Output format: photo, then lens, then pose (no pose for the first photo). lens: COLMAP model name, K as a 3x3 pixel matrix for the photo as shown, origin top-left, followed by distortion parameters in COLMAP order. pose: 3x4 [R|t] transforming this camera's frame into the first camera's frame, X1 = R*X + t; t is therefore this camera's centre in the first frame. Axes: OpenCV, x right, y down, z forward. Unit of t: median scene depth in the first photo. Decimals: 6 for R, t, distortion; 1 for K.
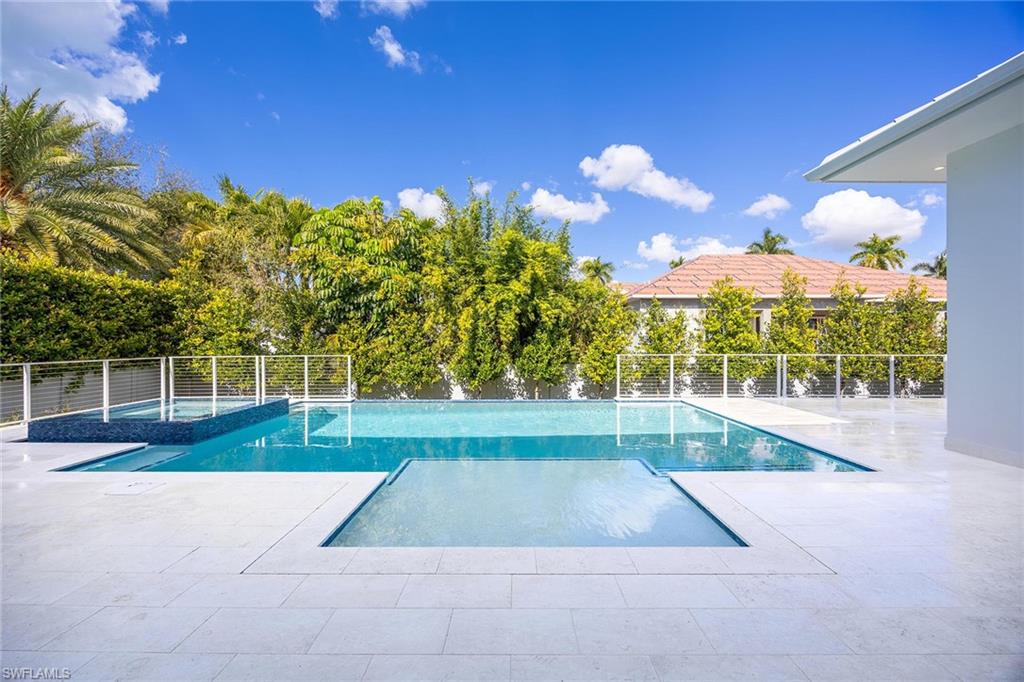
lens RADIAL K [[395.0, 0, 510.8], [0, 395.0, 338.7], [0, 0, 1]] dist [-0.001684, -0.000077]
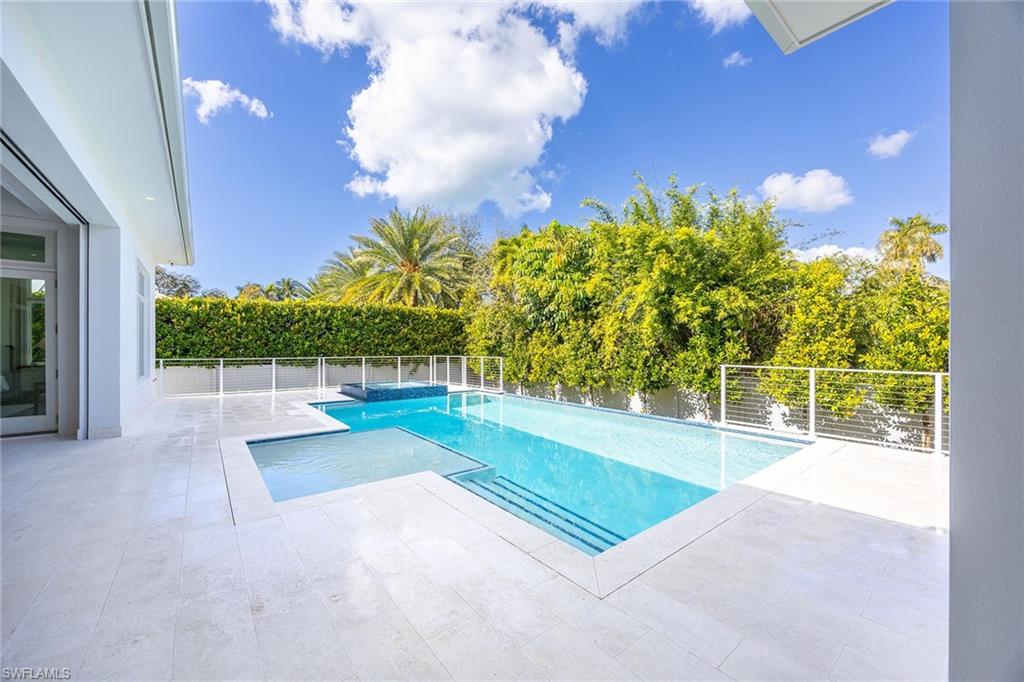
lens RADIAL K [[395.0, 0, 507.5], [0, 395.0, 345.4], [0, 0, 1]] dist [-0.001684, -0.000077]
pose [[0.621278, -0.001032, -0.783590, 0.478227], [-0.000199, 0.999999, -0.001474, 0.005106], [0.783590, 0.001072, 0.621277, 0.181070]]
